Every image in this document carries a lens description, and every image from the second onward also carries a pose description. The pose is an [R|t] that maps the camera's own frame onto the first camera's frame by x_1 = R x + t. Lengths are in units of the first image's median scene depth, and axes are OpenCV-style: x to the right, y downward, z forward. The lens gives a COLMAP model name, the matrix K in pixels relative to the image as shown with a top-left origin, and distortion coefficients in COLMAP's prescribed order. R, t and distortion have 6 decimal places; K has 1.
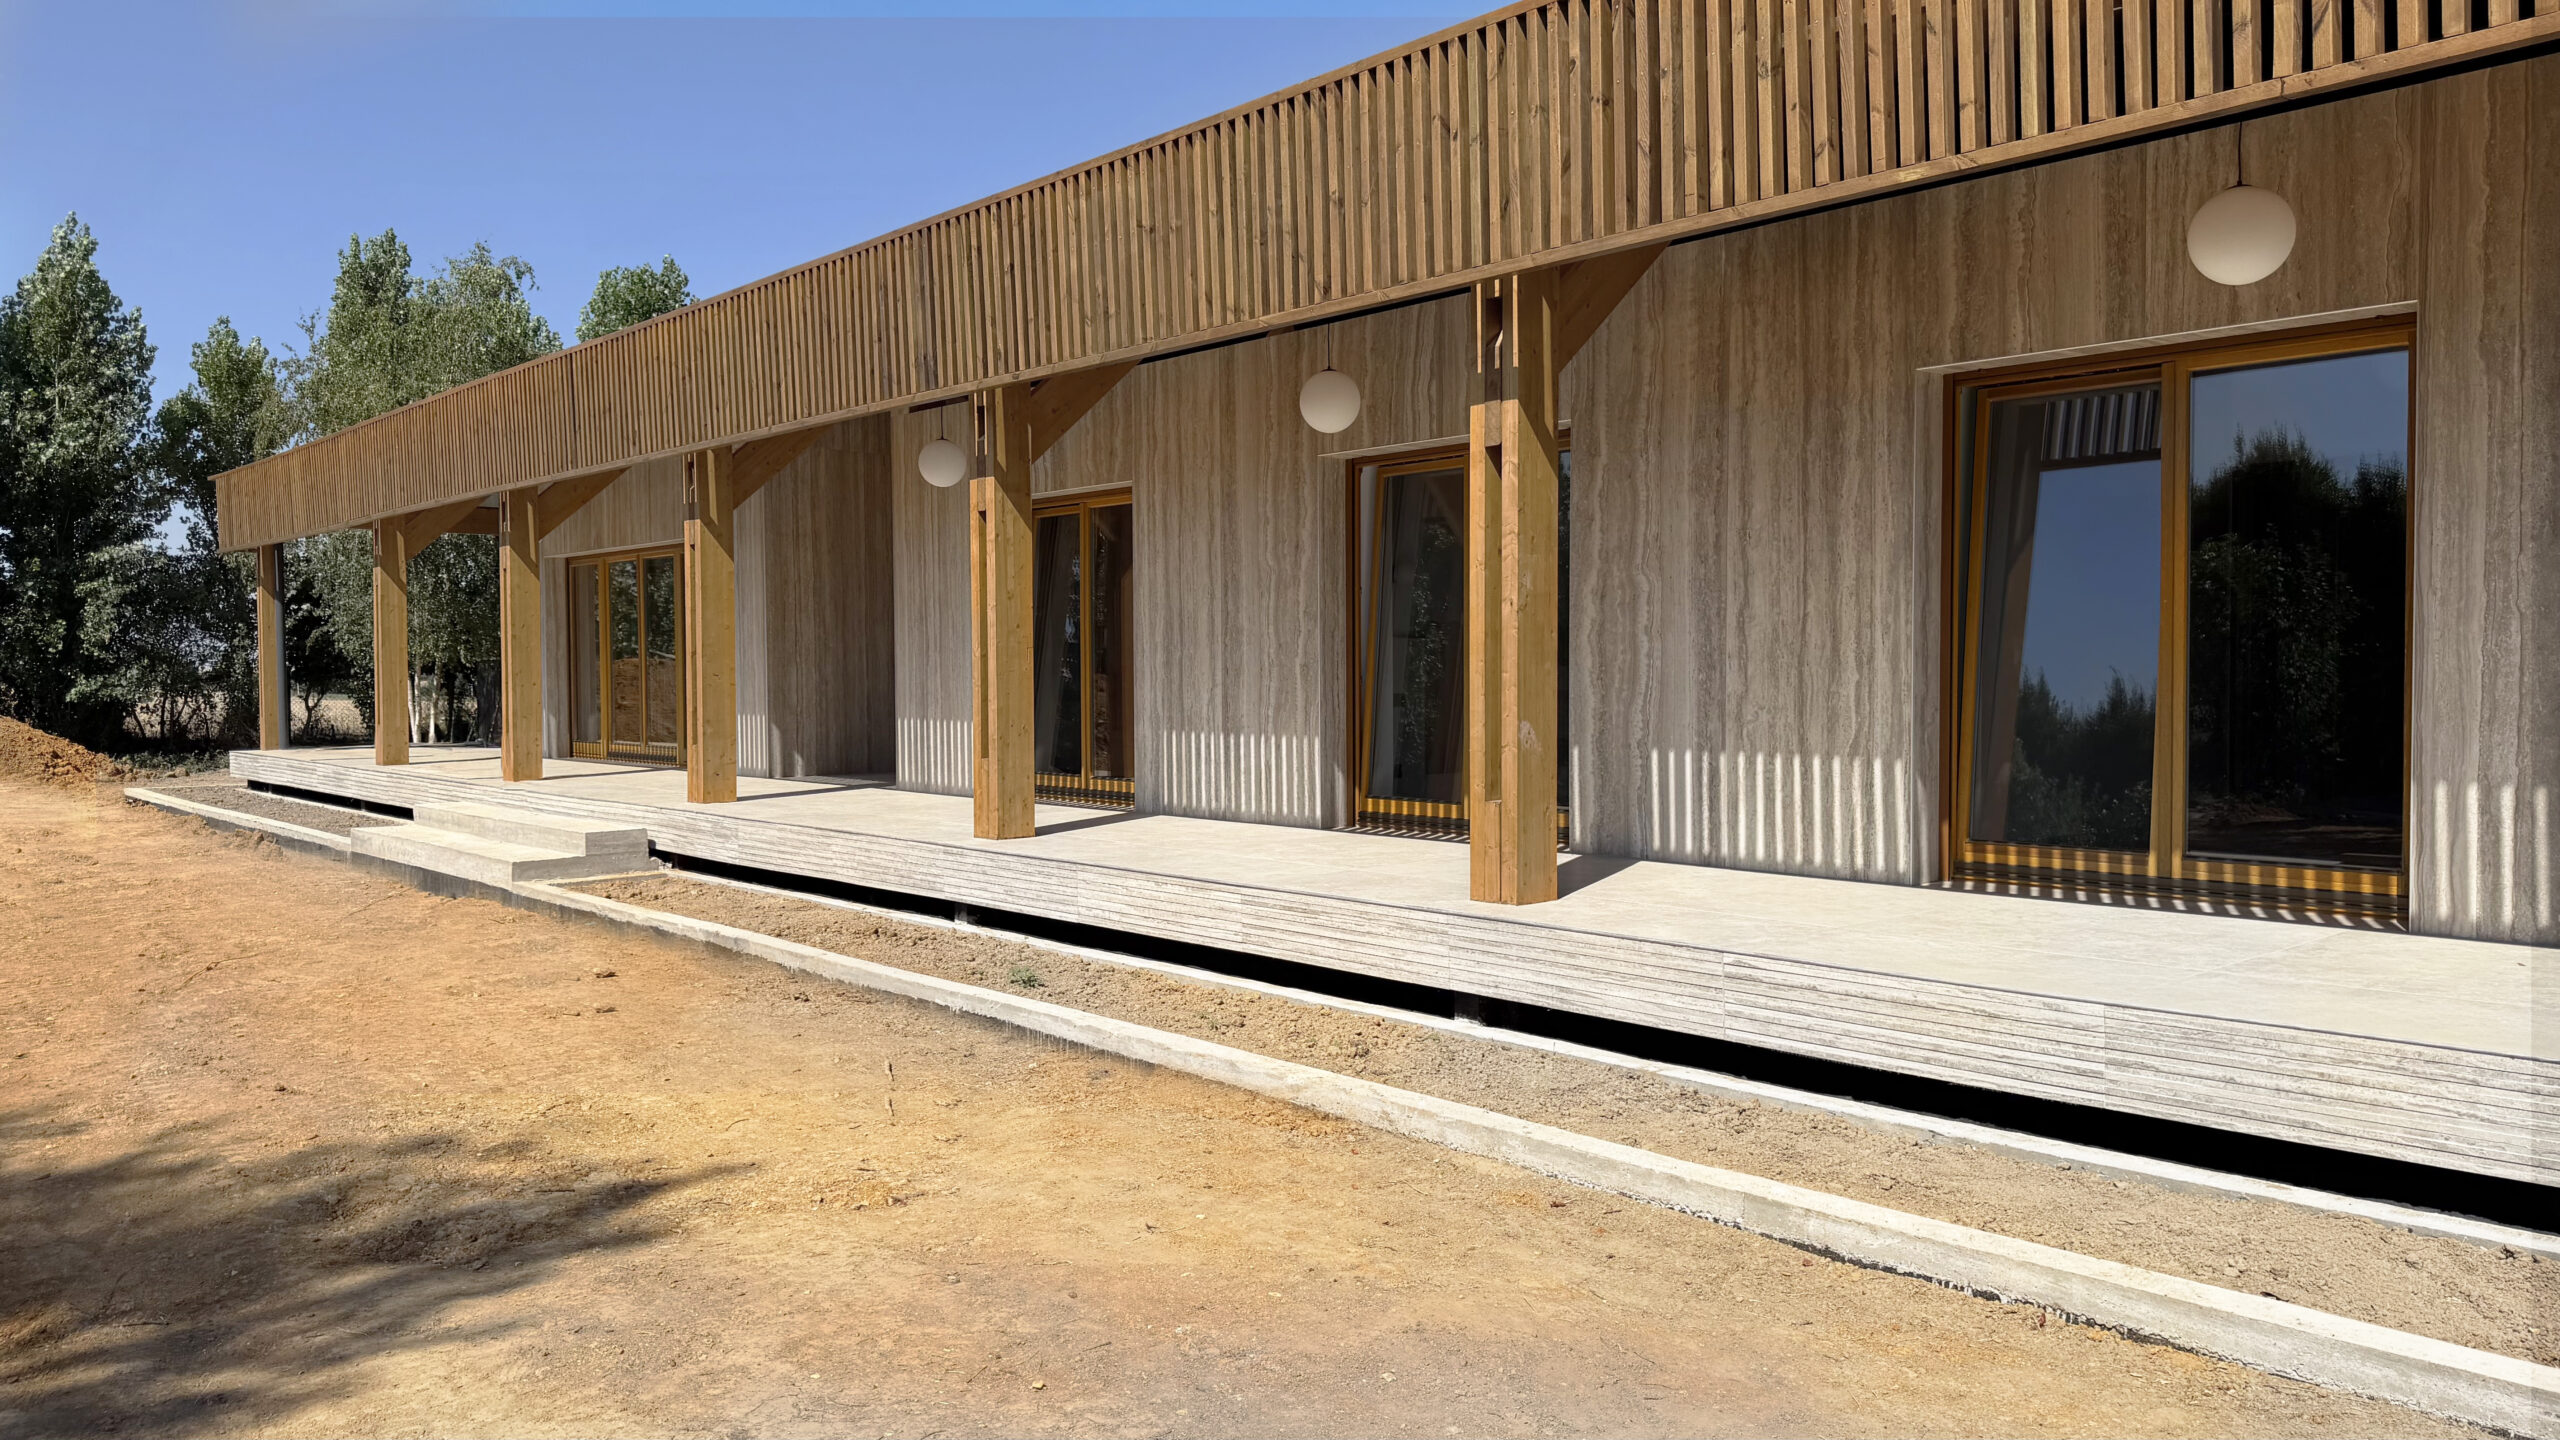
lens RADIAL K [[1853.1, 0, 1290.7], [0, 1853.1, 719.5], [0, 0, 1]] dist [0.084545, 0.003896]
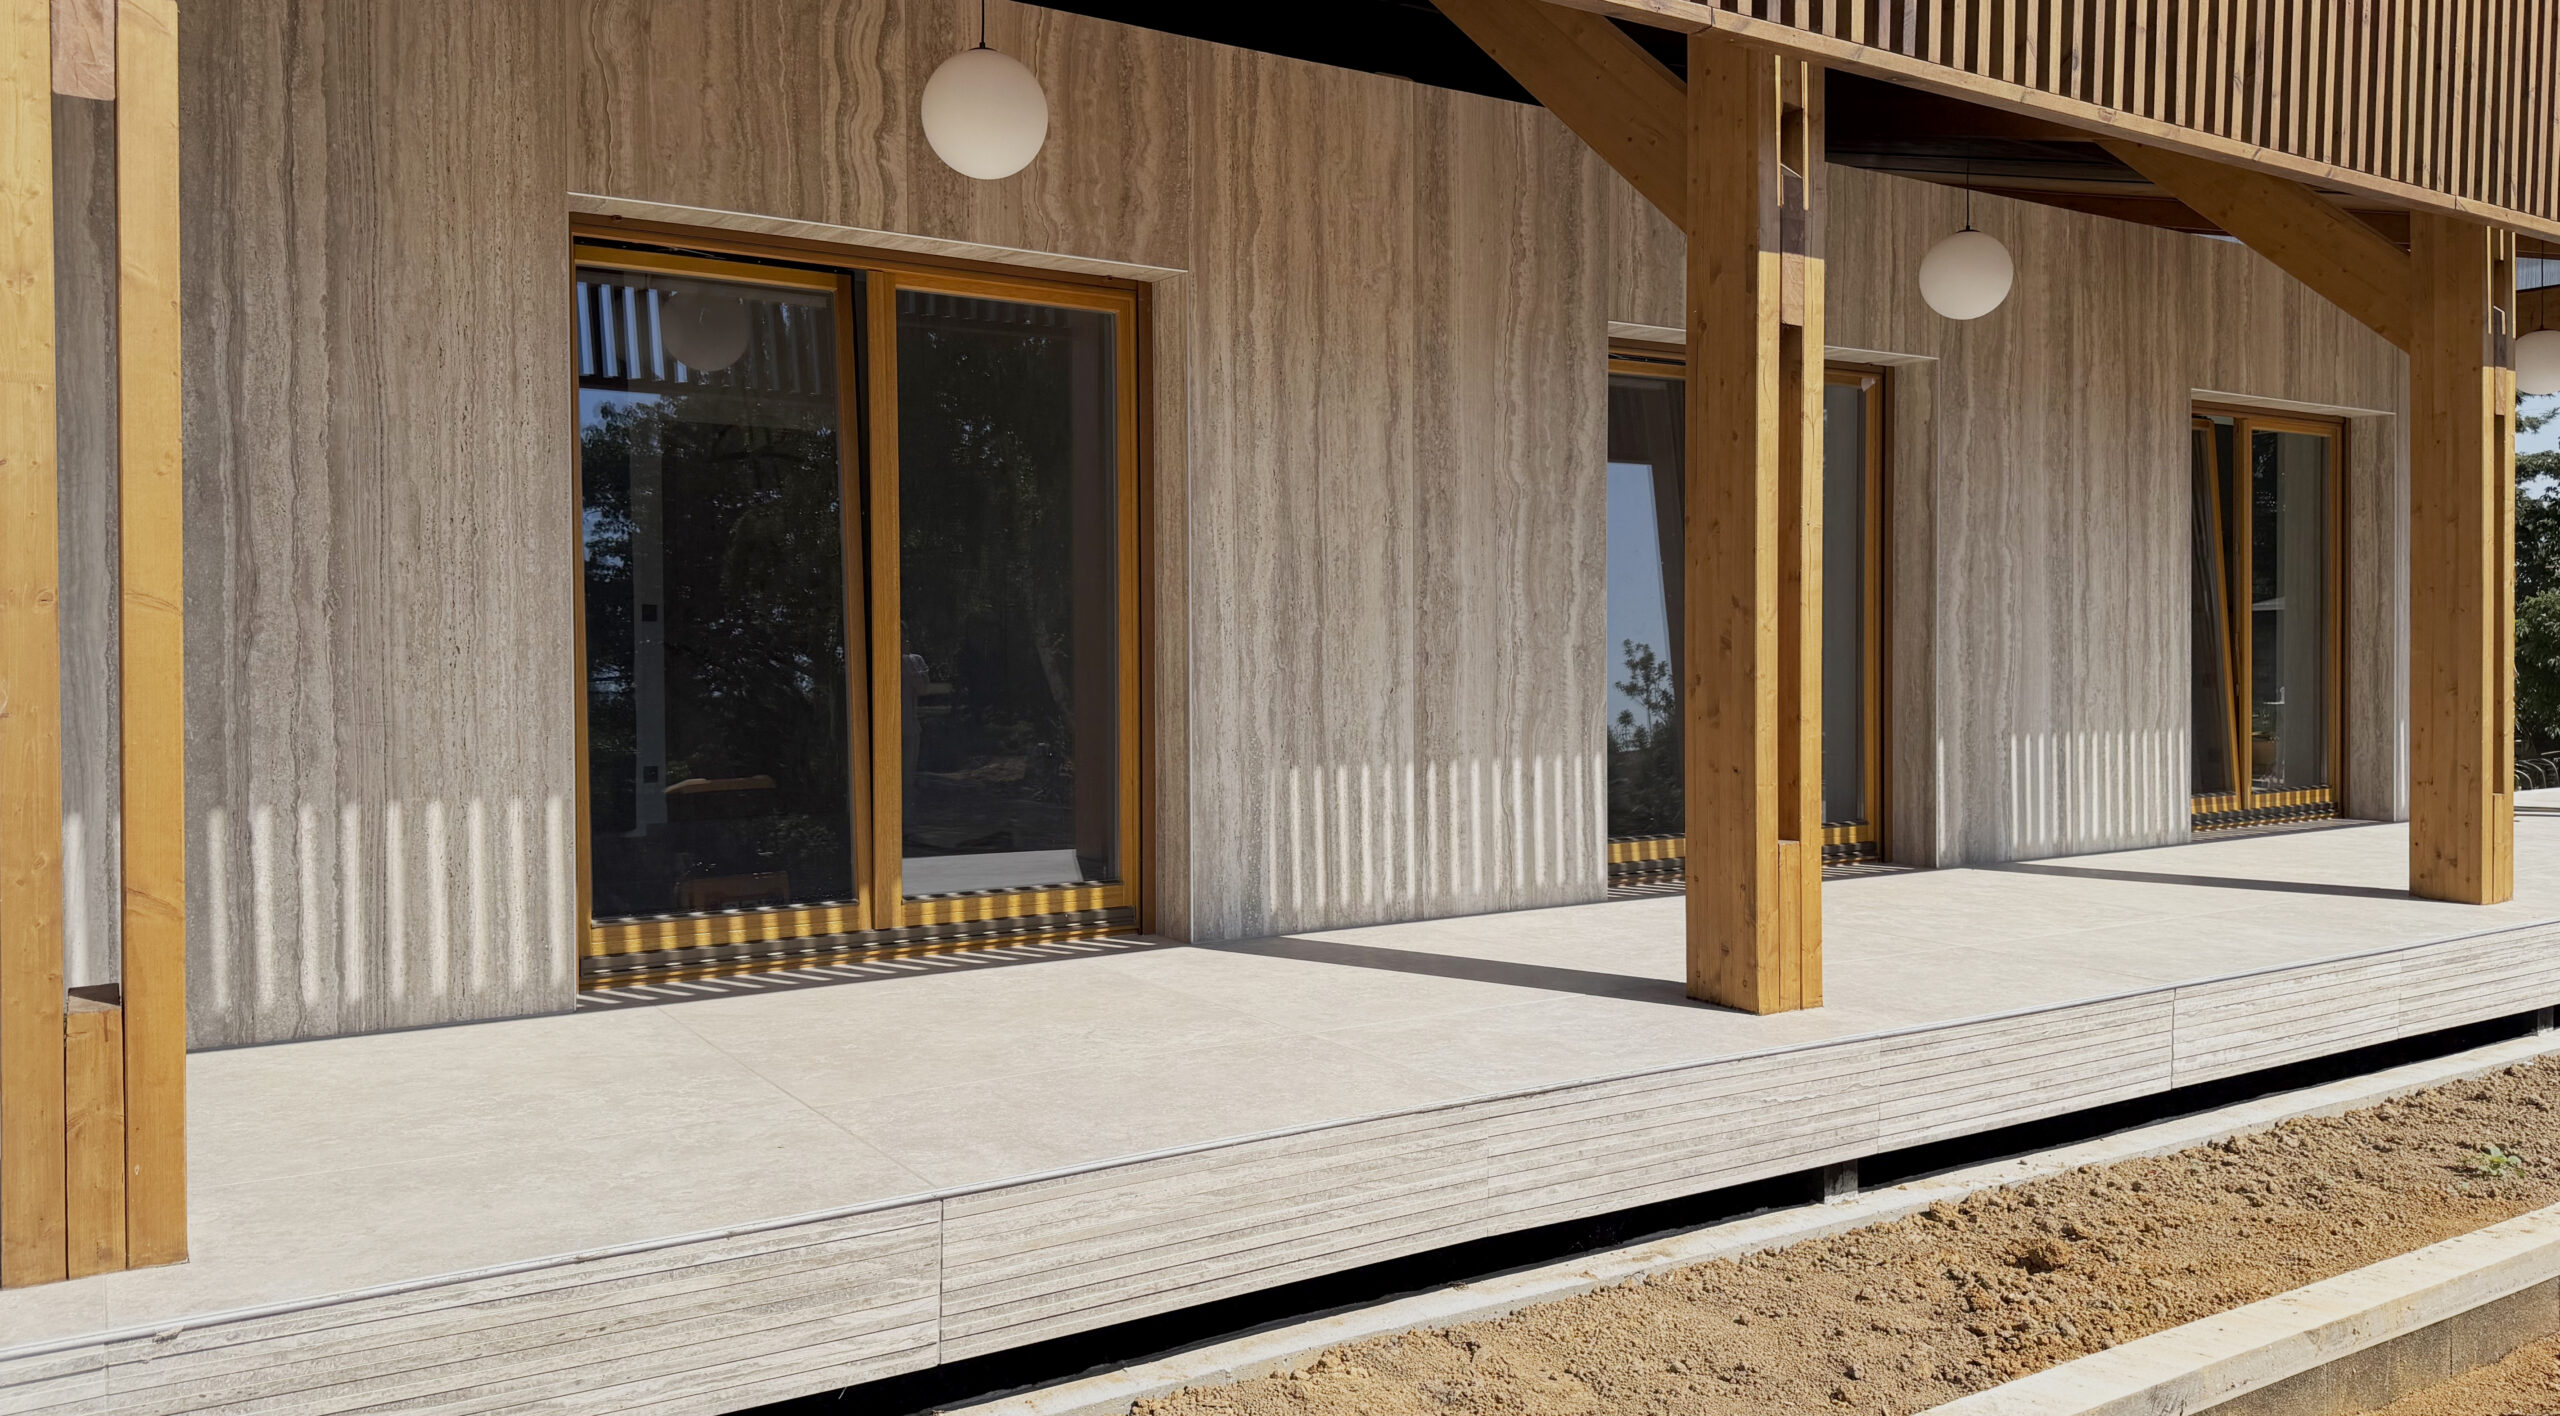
lens RADIAL K [[1807.0, 0, 1293.5], [0, 1807.0, 695.2], [0, 0, 1]] dist [0.003055, -0.018013]
pose [[0.165235, -0.018426, 0.986082, -0.728439], [0.034139, 0.999333, 0.012953, -0.028746], [-0.985663, 0.031523, 0.165754, 1.177487]]
